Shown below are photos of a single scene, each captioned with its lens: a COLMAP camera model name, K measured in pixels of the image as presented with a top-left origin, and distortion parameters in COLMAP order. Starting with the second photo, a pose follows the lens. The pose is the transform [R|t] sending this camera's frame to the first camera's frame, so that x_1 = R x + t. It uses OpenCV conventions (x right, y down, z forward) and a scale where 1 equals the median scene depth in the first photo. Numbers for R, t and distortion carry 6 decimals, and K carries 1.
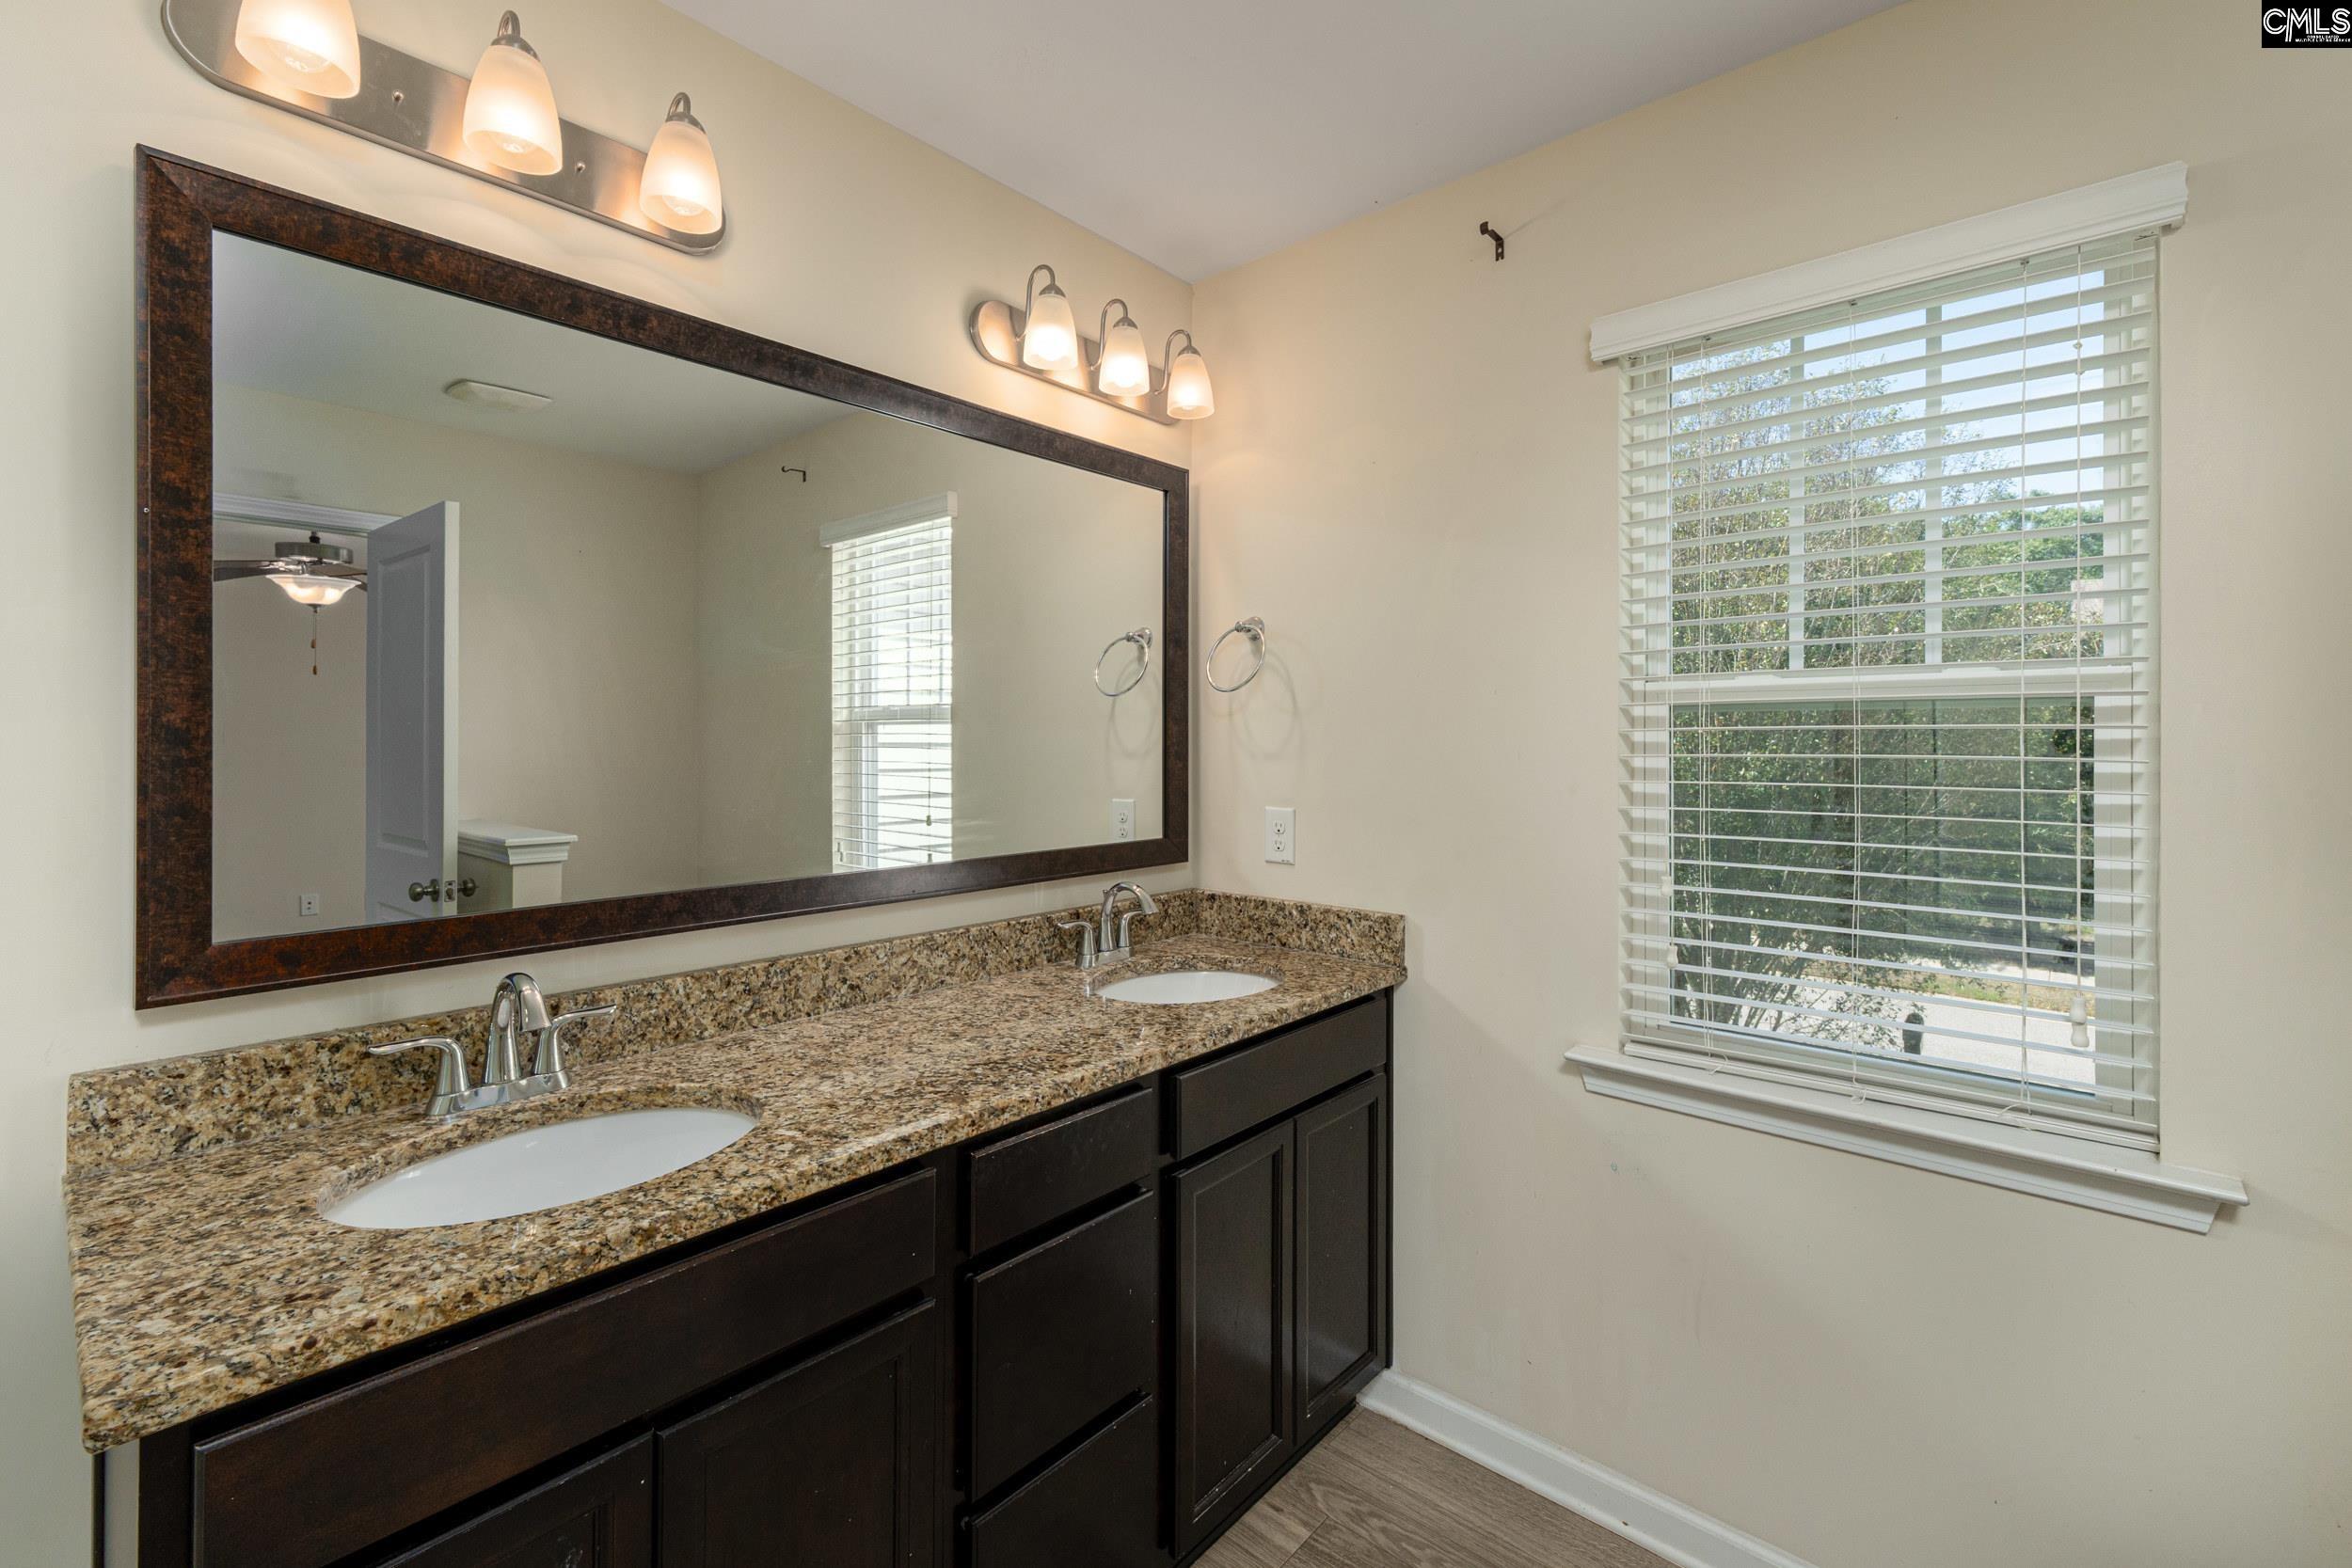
lens RADIAL K [[1013.6, 0, 1180.1], [0, 1013.6, 723.3], [0, 0, 1]] dist [0.010444, -0.000146]
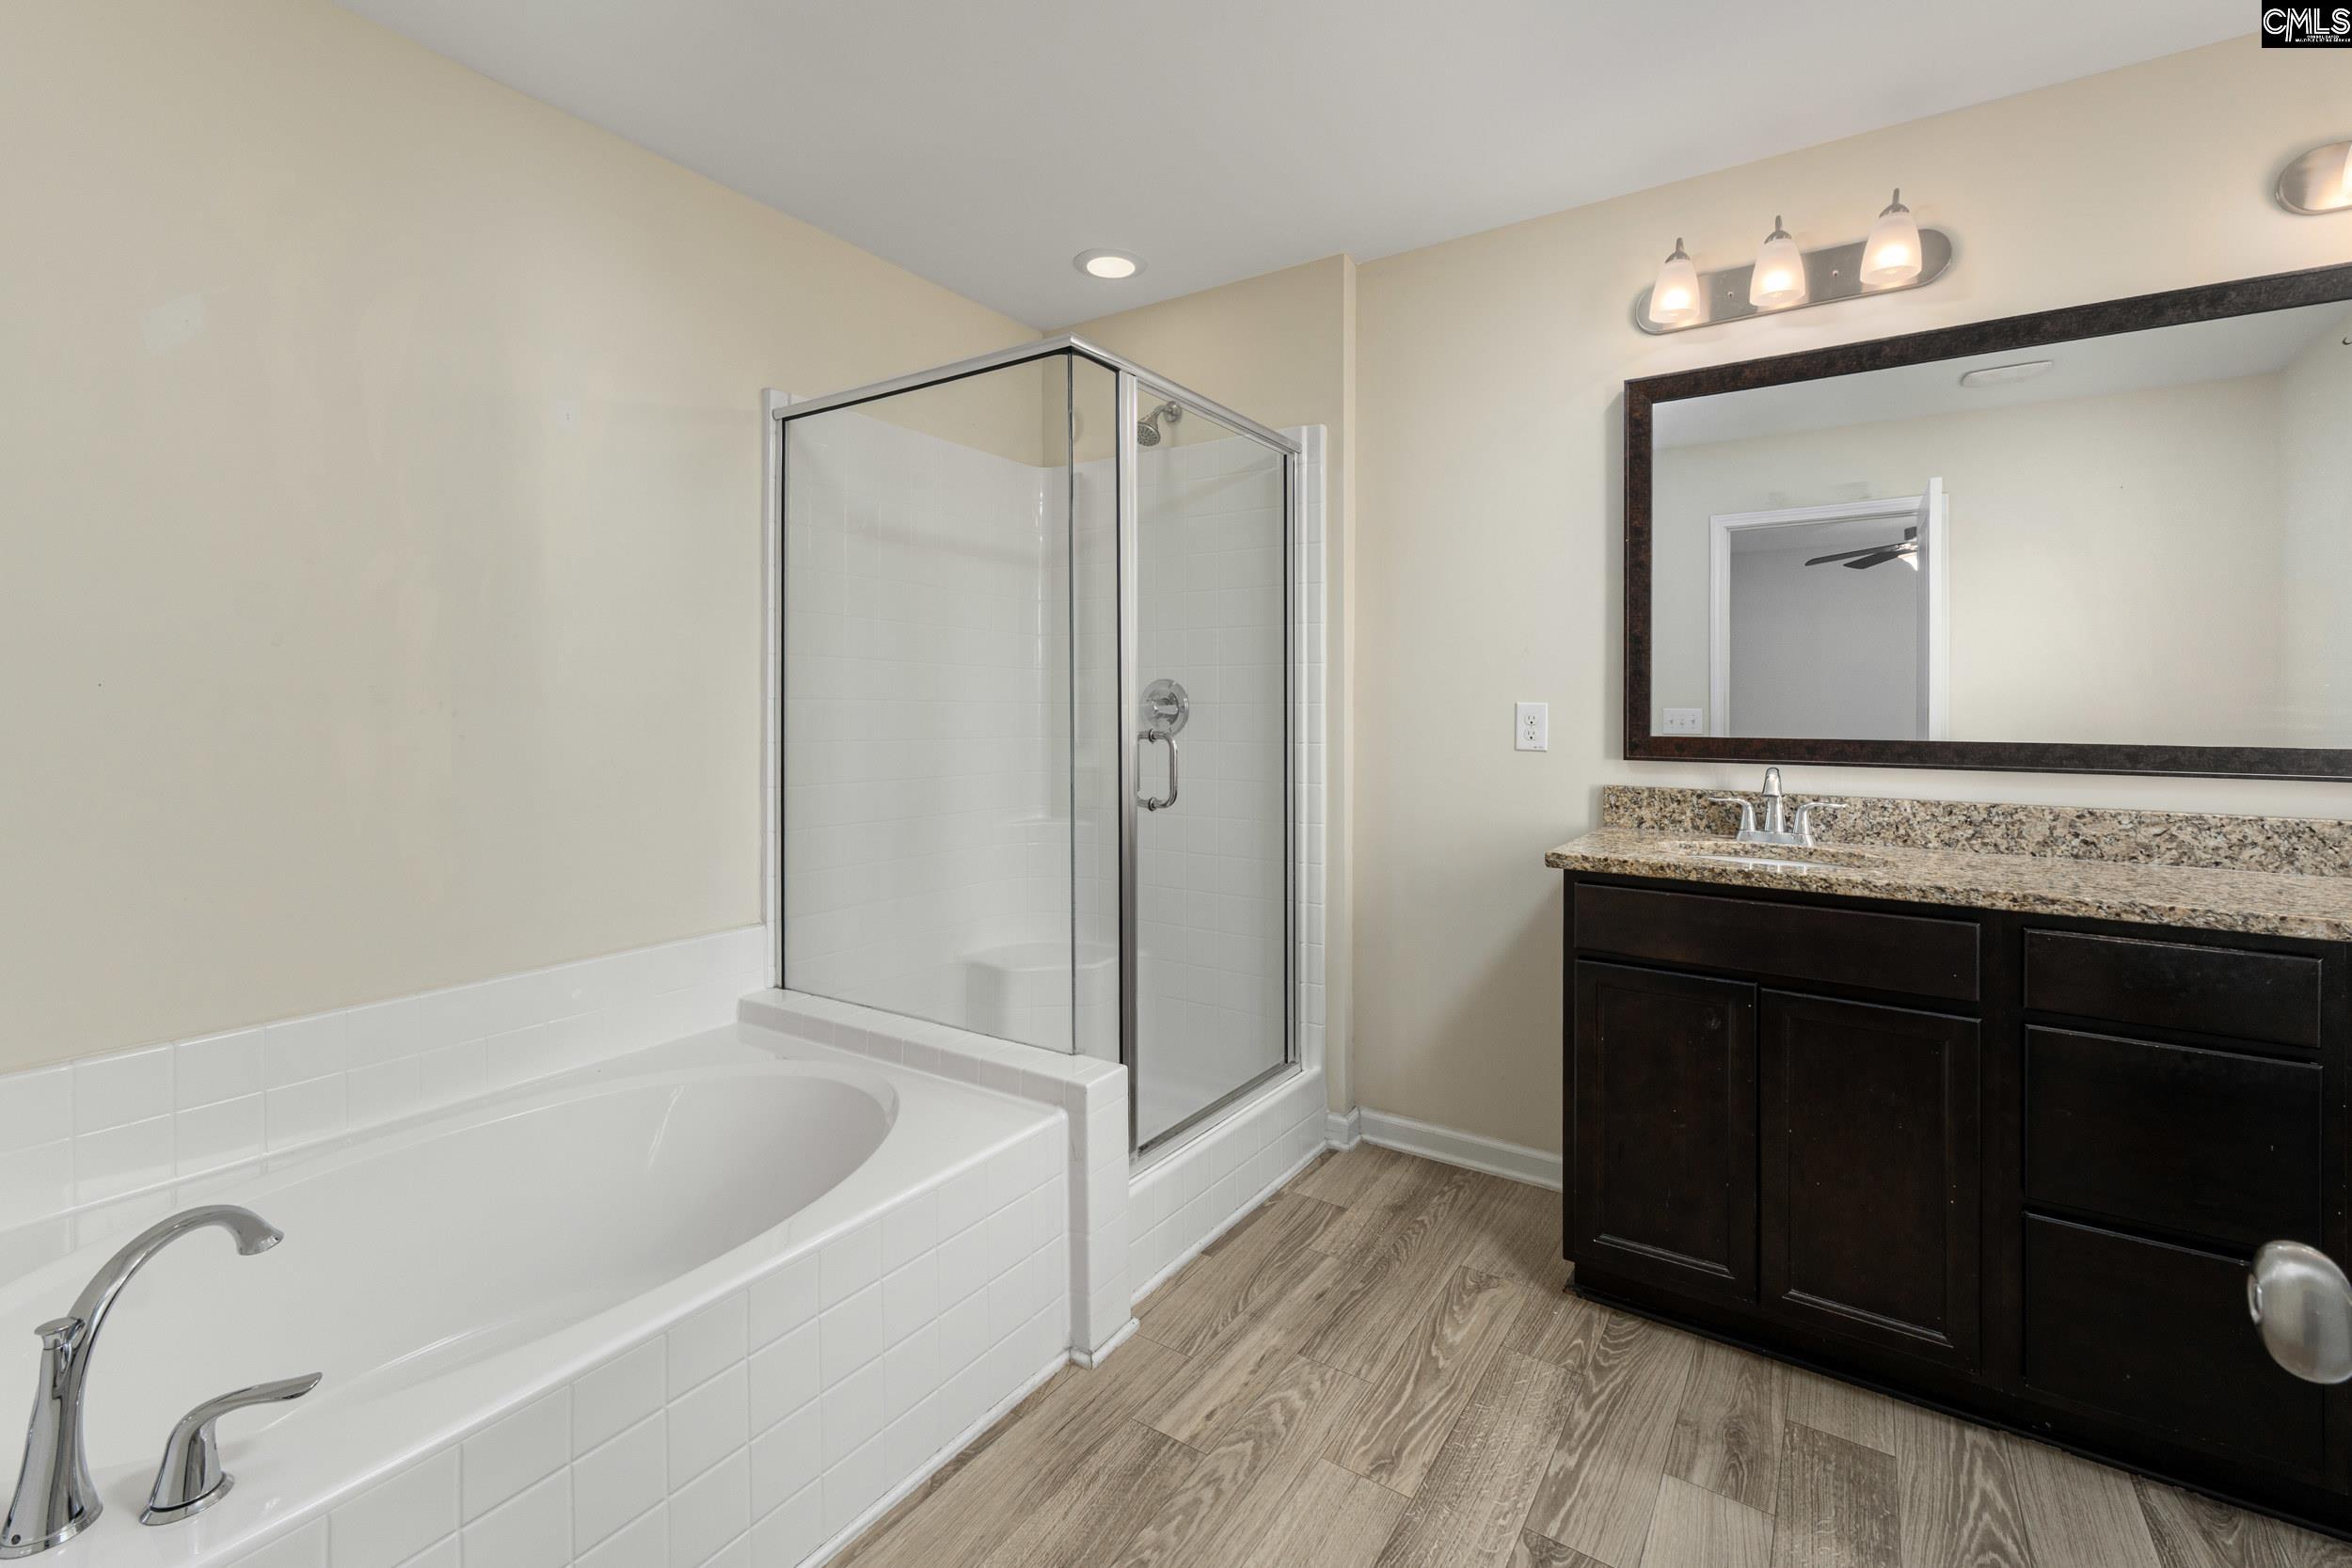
lens RADIAL K [[1013.6, 0, 1180.1], [0, 1013.6, 723.3], [0, 0, 1]] dist [0.010444, -0.000146]
pose [[0.133266, 0.015395, -0.990961, 0.906377], [0.009213, 0.999817, 0.016772, 0.123571], [0.991037, -0.011365, 0.133100, -0.234418]]
